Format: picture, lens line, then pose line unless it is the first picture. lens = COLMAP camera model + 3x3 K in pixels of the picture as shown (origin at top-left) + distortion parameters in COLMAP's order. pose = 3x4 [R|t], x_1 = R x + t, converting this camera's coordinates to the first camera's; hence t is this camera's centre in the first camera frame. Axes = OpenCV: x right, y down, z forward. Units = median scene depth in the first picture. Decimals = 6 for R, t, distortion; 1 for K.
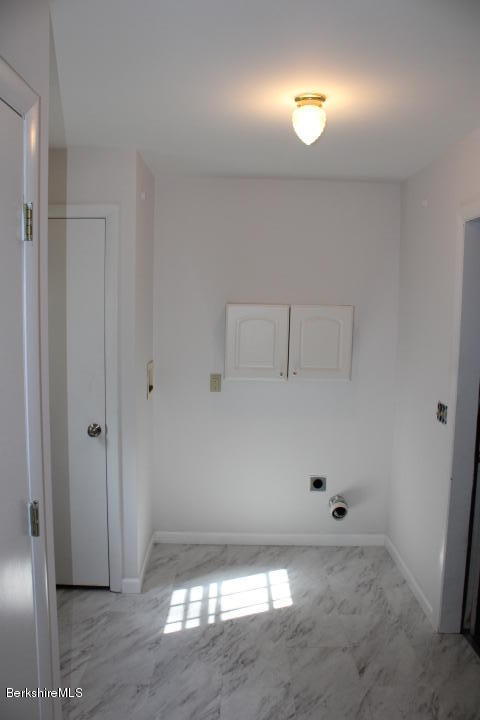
lens RADIAL K [[600.5, 0, 240.8], [0, 600.5, 358.7], [0, 0, 1]] dist [-0.137638, 0.108870]
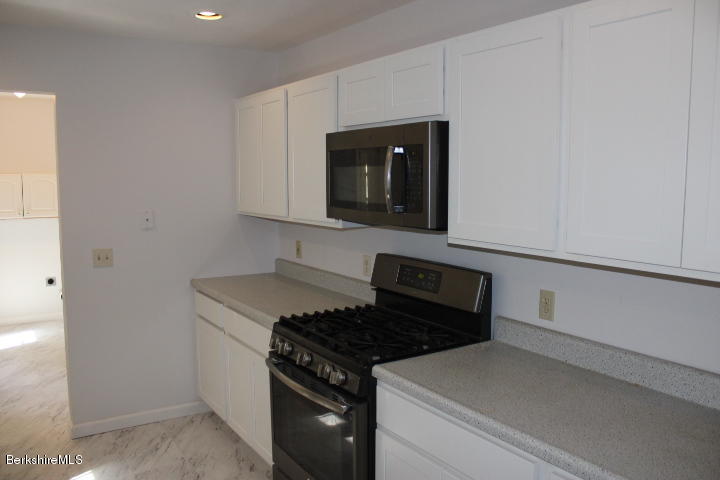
lens RADIAL K [[600.5, 0, 361.8], [0, 600.5, 234.8], [0, 0, 1]] dist [-0.137638, 0.108870]
pose [[0.847060, -0.072384, 0.526545, 0.022071], [0.058596, 0.997362, 0.042844, 0.074957], [-0.528257, -0.005438, 0.849067, -1.010576]]
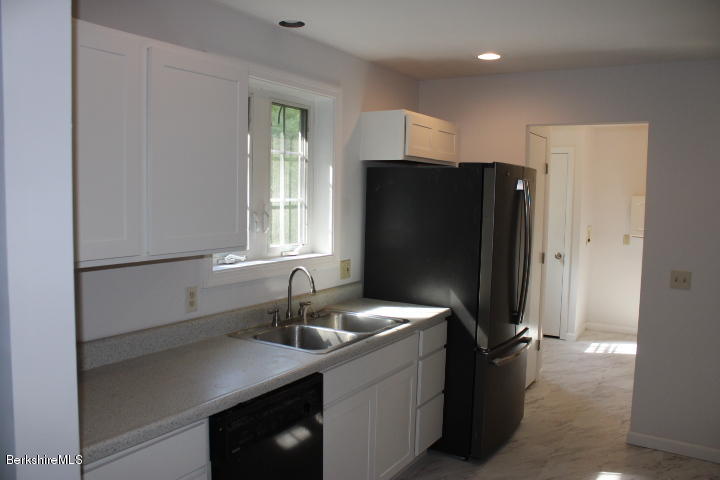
lens RADIAL K [[600.5, 0, 358.1], [0, 600.5, 238.1], [0, 0, 1]] dist [-0.137638, 0.108870]
pose [[0.847302, 0.043933, -0.529291, 0.242917], [-0.050546, 0.998720, 0.001983, 0.085857], [0.528701, 0.025073, 0.848438, -1.081317]]
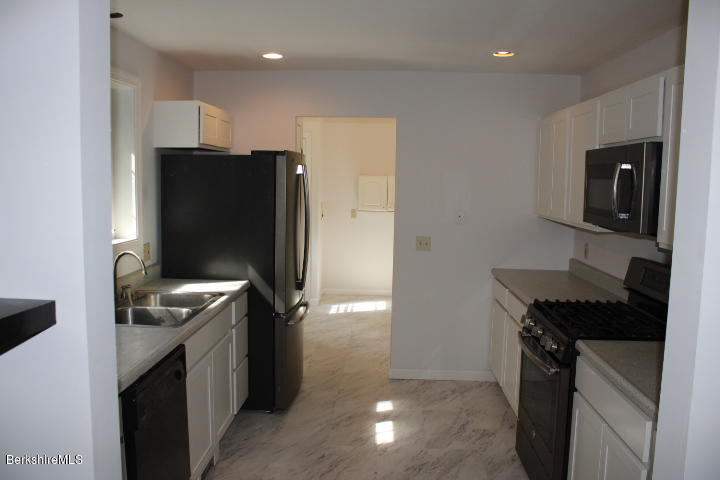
lens RADIAL K [[600.5, 0, 360.5], [0, 600.5, 238.4], [0, 0, 1]] dist [-0.137638, 0.108870]
pose [[0.998497, 0.006850, -0.054372, 0.111939], [-0.005589, 0.999713, 0.023310, 0.091030], [0.054516, -0.022971, 0.998249, -1.264169]]
